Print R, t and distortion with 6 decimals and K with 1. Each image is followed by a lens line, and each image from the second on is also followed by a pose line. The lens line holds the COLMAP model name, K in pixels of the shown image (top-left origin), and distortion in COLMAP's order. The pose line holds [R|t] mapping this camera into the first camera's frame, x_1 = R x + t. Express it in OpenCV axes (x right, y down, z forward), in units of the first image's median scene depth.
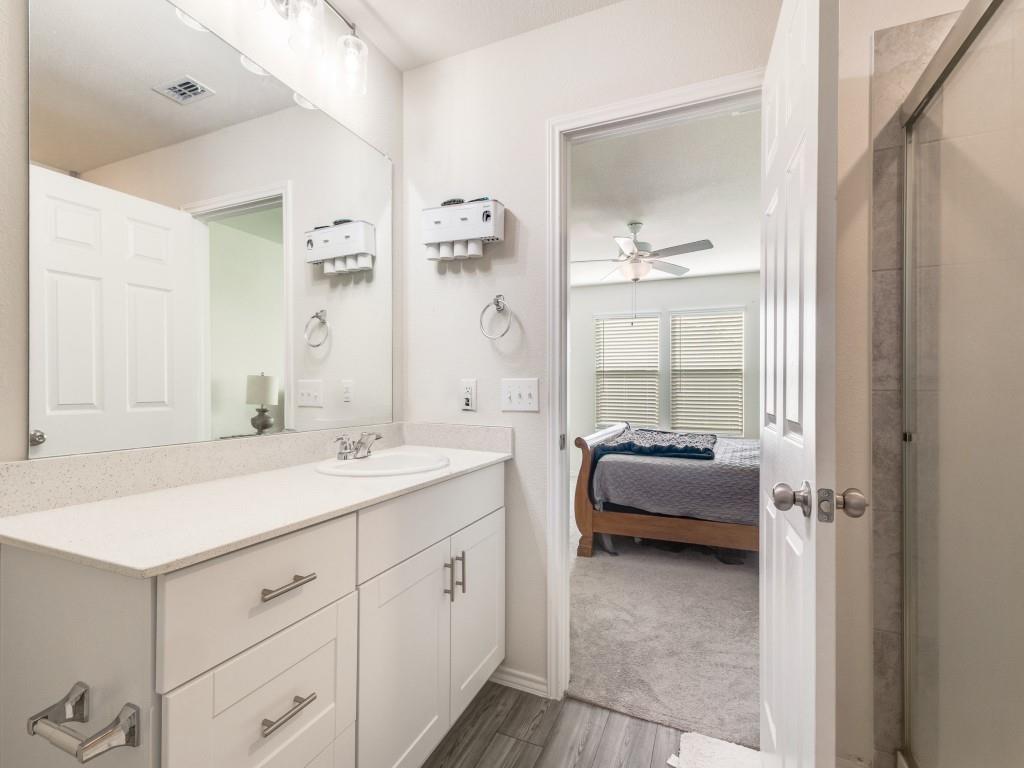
lens RADIAL K [[476.4, 0, 512.8], [0, 476.4, 385.3], [0, 0, 1]] dist [0.018986, -0.004054]
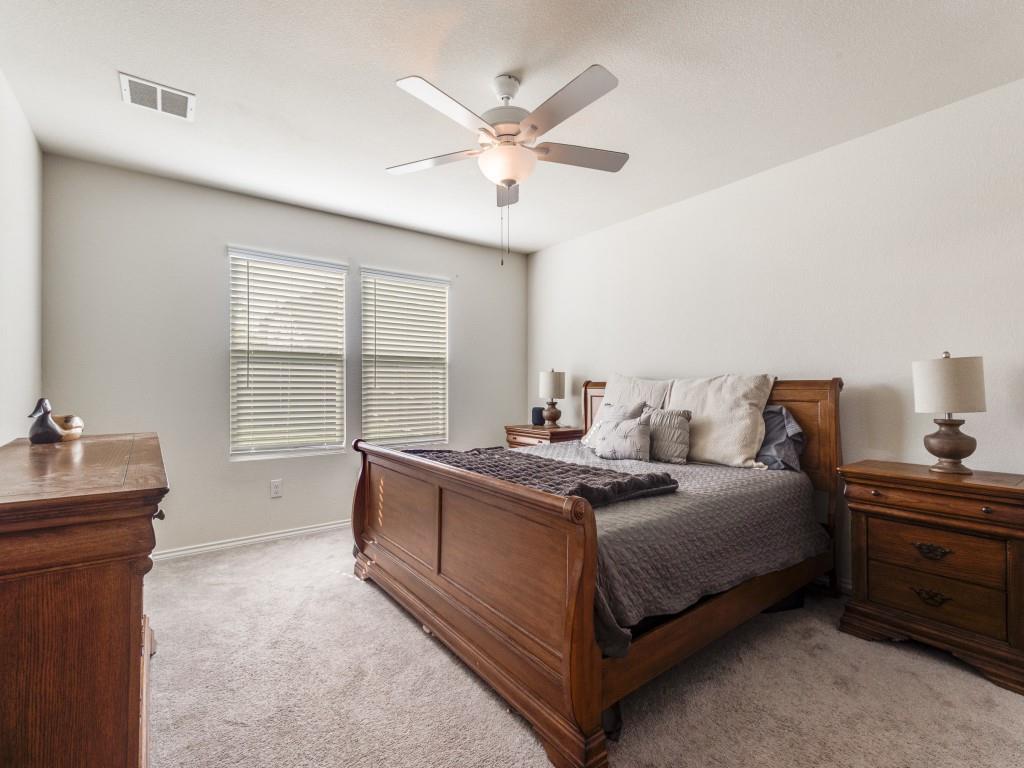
lens RADIAL K [[476.4, 0, 509.5], [0, 476.4, 378.8], [0, 0, 1]] dist [0.018986, -0.004054]
pose [[0.493998, 0.010277, 0.869402, -0.149205], [-0.008123, 0.999941, -0.007205, 0.005407], [-0.869425, -0.003502, 0.494053, 0.503875]]
